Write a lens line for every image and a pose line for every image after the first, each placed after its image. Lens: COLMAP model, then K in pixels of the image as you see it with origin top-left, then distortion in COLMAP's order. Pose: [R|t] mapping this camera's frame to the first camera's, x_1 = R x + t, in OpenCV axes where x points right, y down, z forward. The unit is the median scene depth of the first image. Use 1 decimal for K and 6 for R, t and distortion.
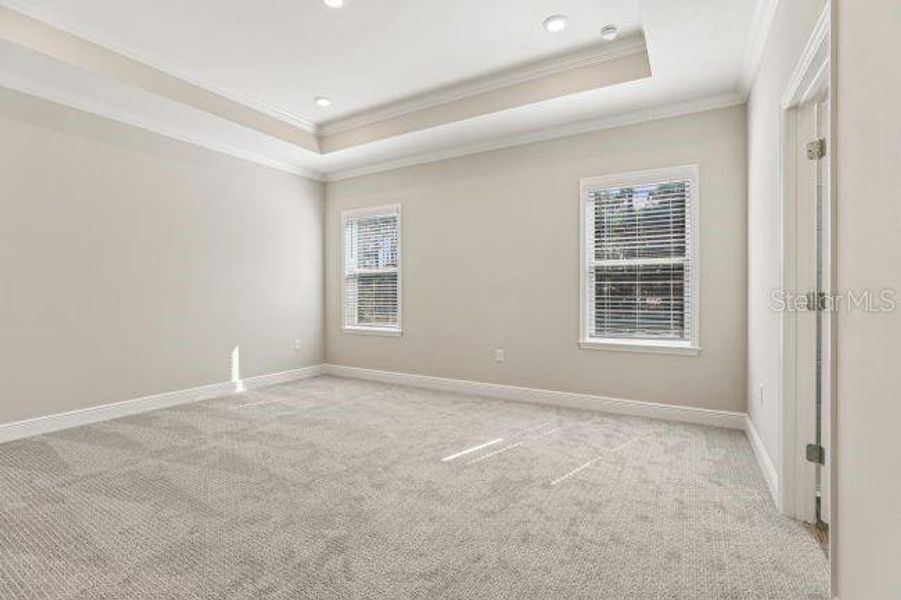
lens RADIAL K [[426.7, 0, 453.9], [0, 426.7, 296.9], [0, 0, 1]] dist [-0.000266, 0.000106]
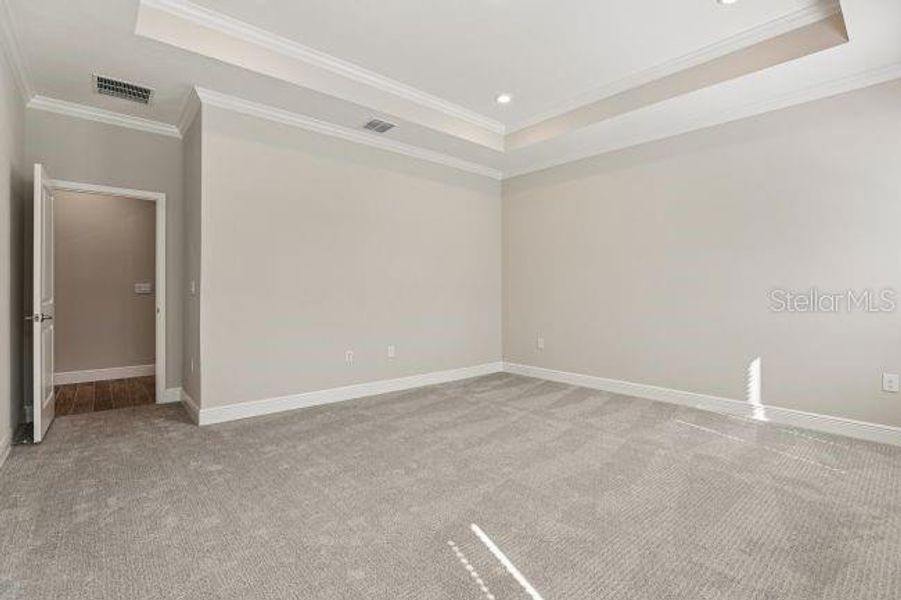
lens RADIAL K [[426.7, 0, 453.9], [0, 426.7, 296.9], [0, 0, 1]] dist [-0.000266, 0.000106]
pose [[-0.308423, 0.008984, -0.951207, 0.401363], [-0.006832, 0.999909, 0.011659, -0.003429], [0.951225, 0.010095, -0.308334, 0.725817]]
